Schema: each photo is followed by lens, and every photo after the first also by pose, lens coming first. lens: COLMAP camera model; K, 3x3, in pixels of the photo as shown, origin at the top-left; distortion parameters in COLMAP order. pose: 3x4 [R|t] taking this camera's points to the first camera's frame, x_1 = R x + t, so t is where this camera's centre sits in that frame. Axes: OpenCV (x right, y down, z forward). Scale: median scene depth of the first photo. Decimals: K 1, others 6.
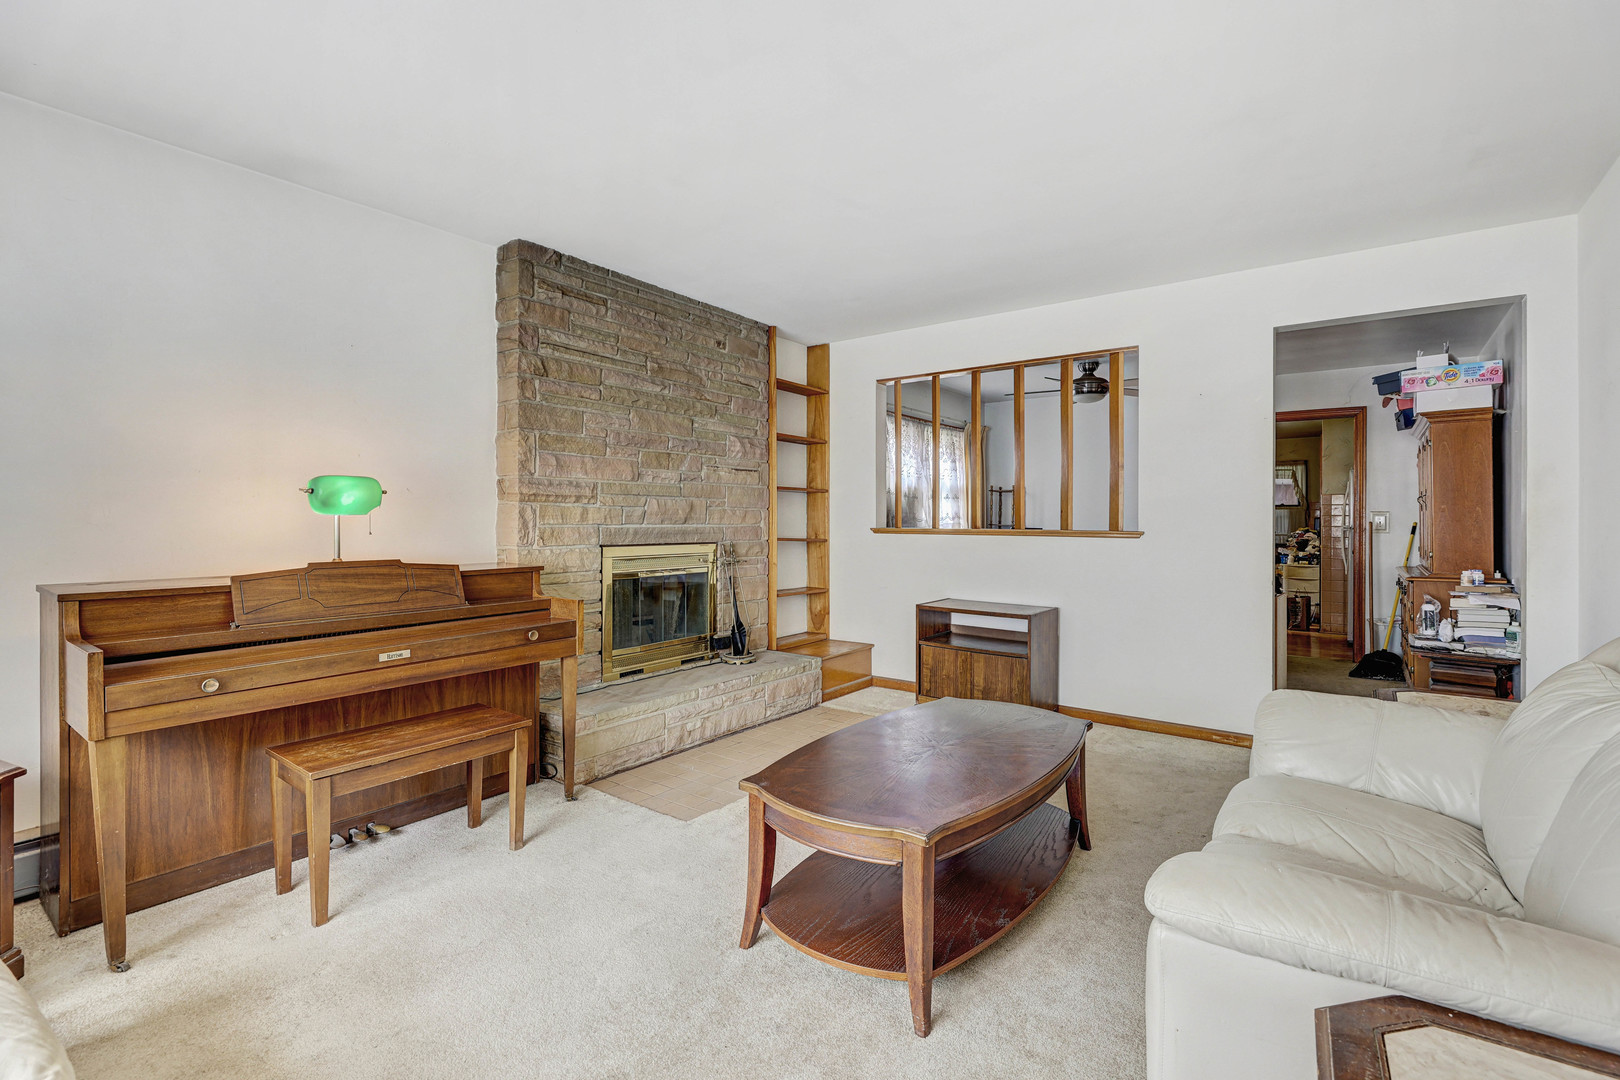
lens RADIAL K [[740.6, 0, 808.1], [0, 740.6, 540.8], [0, 0, 1]] dist [0.002362, -0.000096]
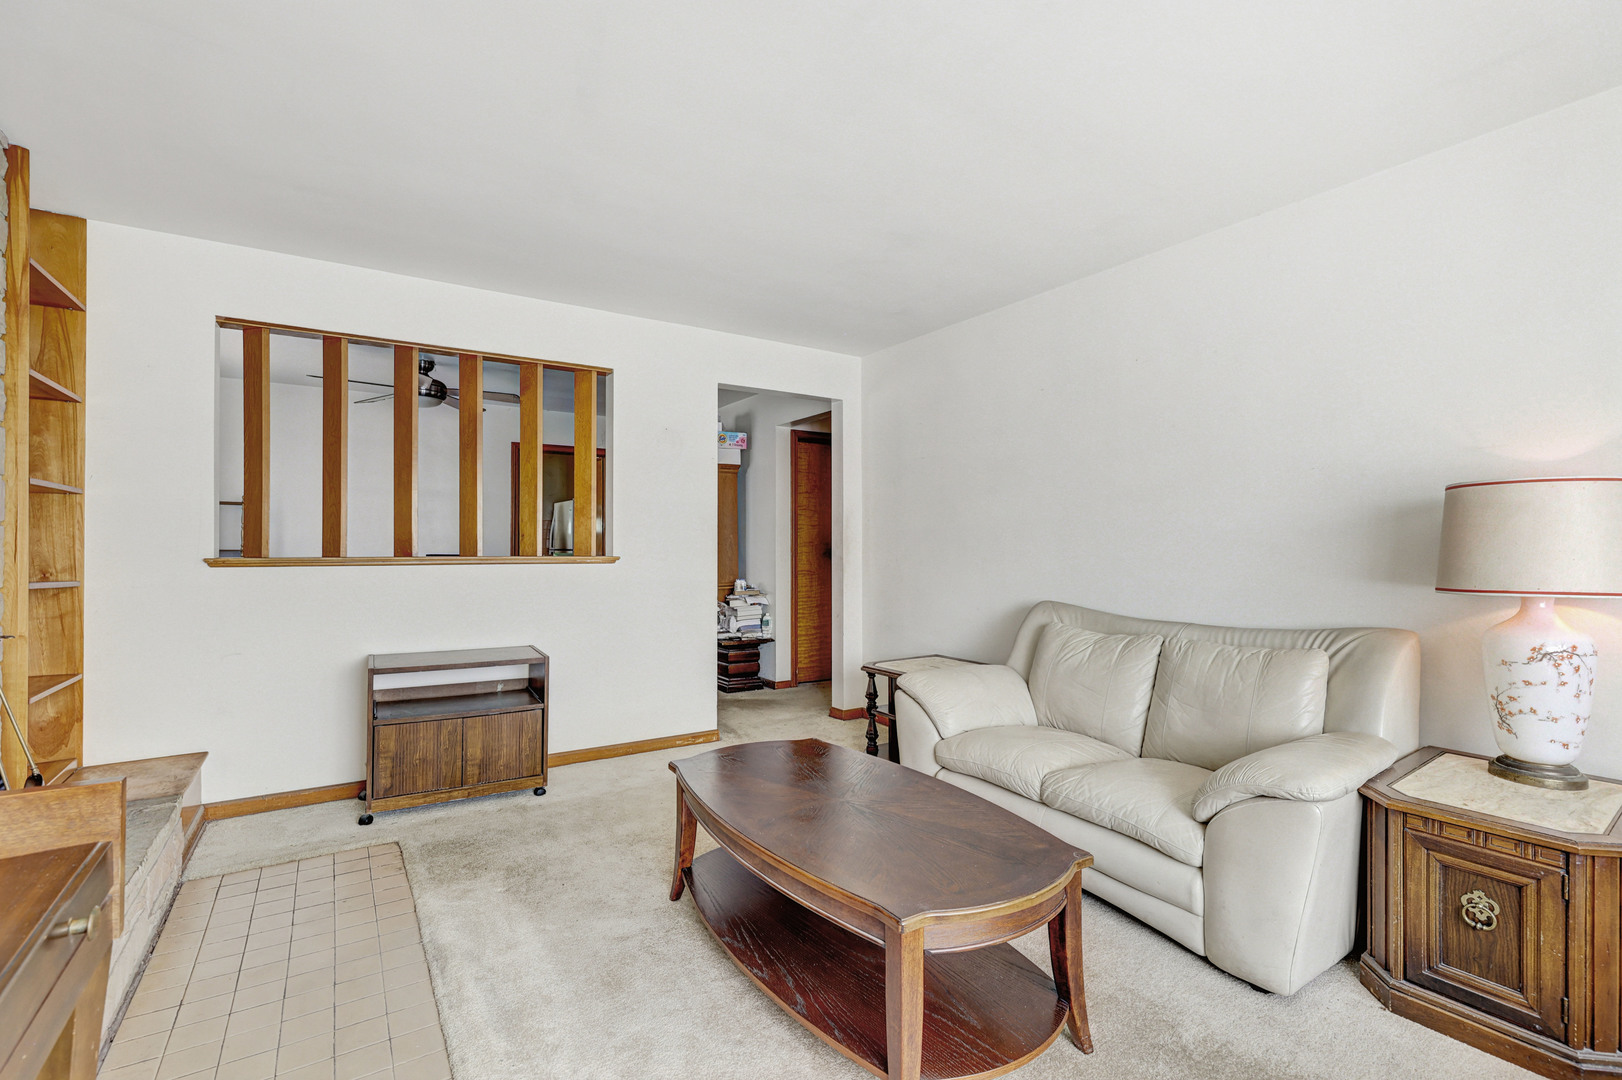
lens RADIAL K [[741.5, 0, 809.1], [0, 741.5, 540.9], [0, 0, 1]] dist [0.002362, -0.000096]
pose [[0.341604, -0.000545, 0.939844, -0.362834], [0.024883, 0.999655, -0.008464, -0.017071], [-0.939515, 0.026277, 0.341500, 0.377620]]
